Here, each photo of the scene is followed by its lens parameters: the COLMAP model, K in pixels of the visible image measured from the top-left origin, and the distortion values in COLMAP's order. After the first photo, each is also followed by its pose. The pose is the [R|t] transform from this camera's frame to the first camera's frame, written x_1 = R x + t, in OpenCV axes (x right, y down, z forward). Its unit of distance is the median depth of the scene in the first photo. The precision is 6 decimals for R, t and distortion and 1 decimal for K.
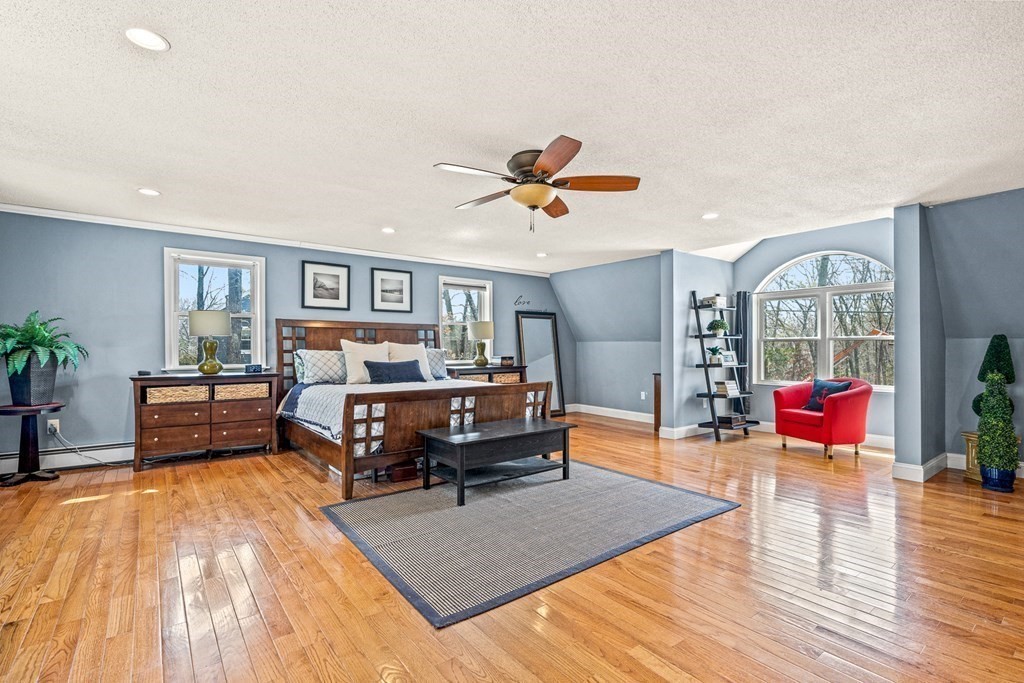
lens RADIAL K [[467.8, 0, 513.7], [0, 467.8, 345.3], [0, 0, 1]] dist [0.003614, 0.000210]
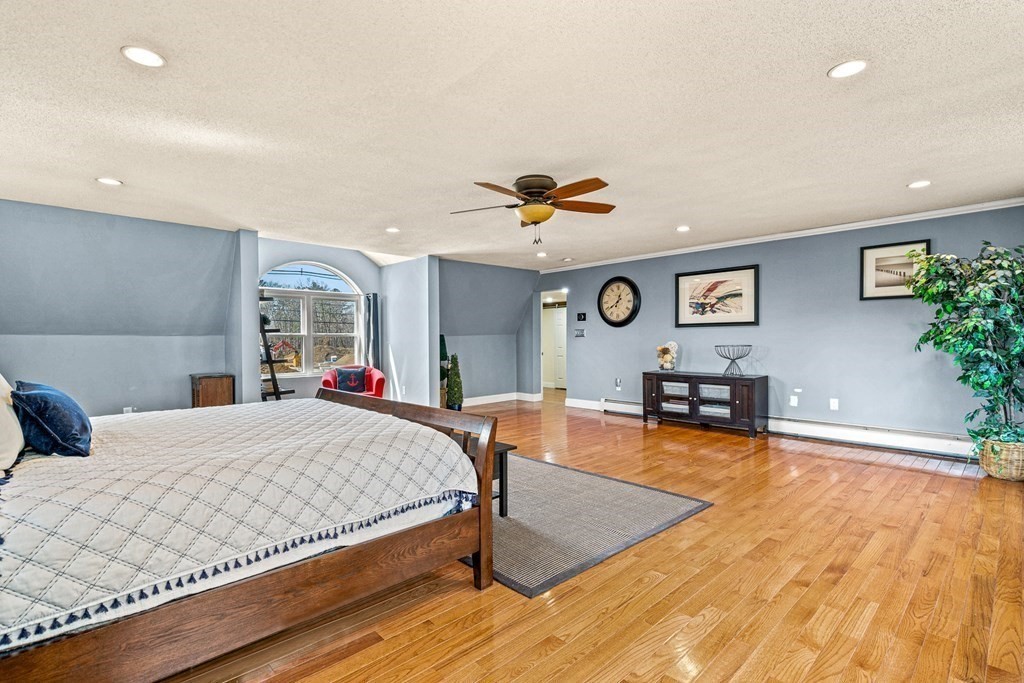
lens RADIAL K [[472.8, 0, 512.6], [0, 472.8, 334.4], [0, 0, 1]] dist [0.001823, -0.000185]
pose [[-0.086782, 0.012086, 0.996154, -1.235197], [-0.000018, 0.999926, -0.012133, -0.001569], [-0.996227, -0.001071, -0.086775, 1.264967]]
